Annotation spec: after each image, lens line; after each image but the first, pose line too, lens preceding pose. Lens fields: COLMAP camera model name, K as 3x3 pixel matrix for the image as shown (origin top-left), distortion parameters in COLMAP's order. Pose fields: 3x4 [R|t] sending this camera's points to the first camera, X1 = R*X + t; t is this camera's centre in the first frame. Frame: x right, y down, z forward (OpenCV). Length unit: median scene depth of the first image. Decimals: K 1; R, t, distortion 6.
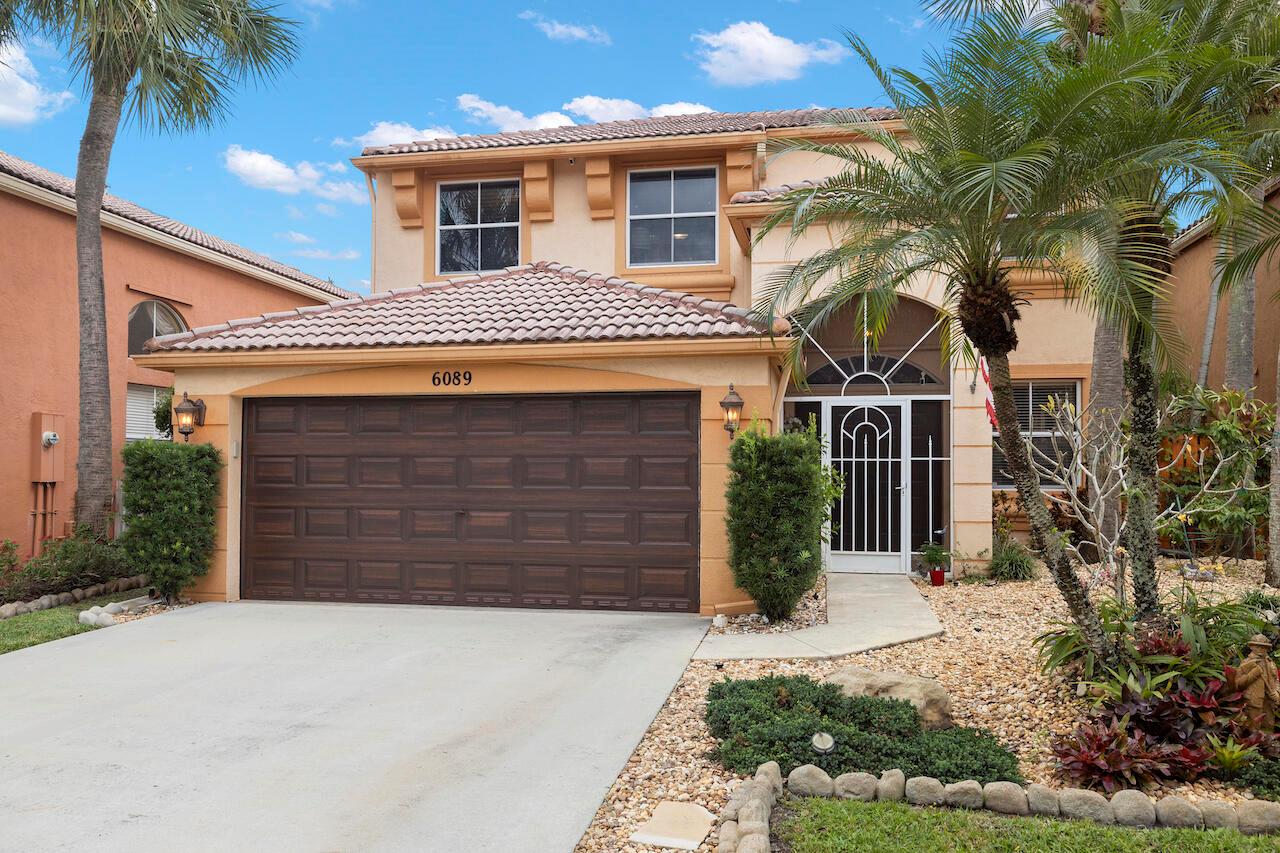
lens RADIAL K [[970.0, 0, 638.8], [0, 970.0, 434.8], [0, 0, 1]] dist [-0.000201, 0.001332]
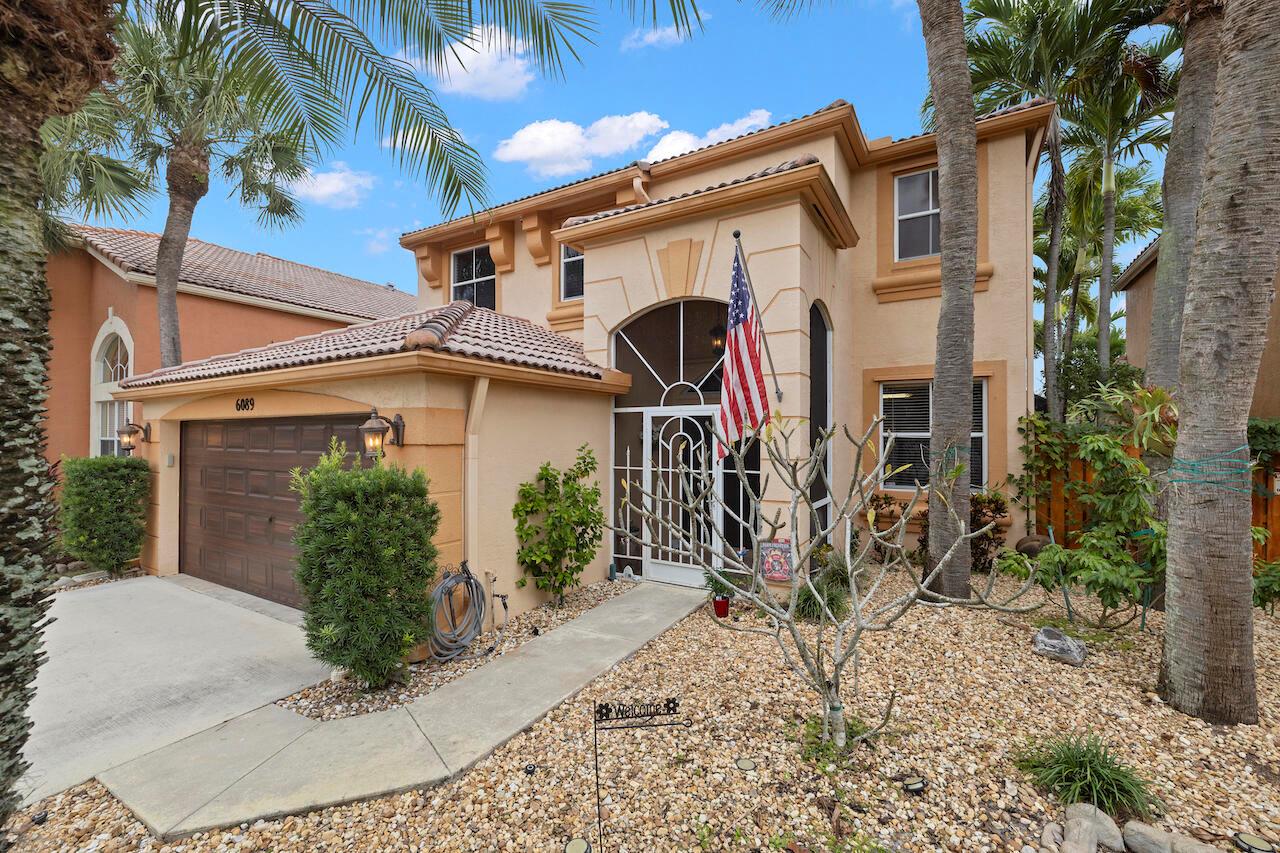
lens RADIAL K [[534.4, 0, 640.4], [0, 534.4, 421.9], [0, 0, 1]] dist [0.002783, 0.000192]
pose [[0.938434, -0.011094, -0.345281, 0.382055], [0.016720, 0.999771, 0.013322, -0.031584], [0.345054, -0.018275, 0.938405, 0.470742]]
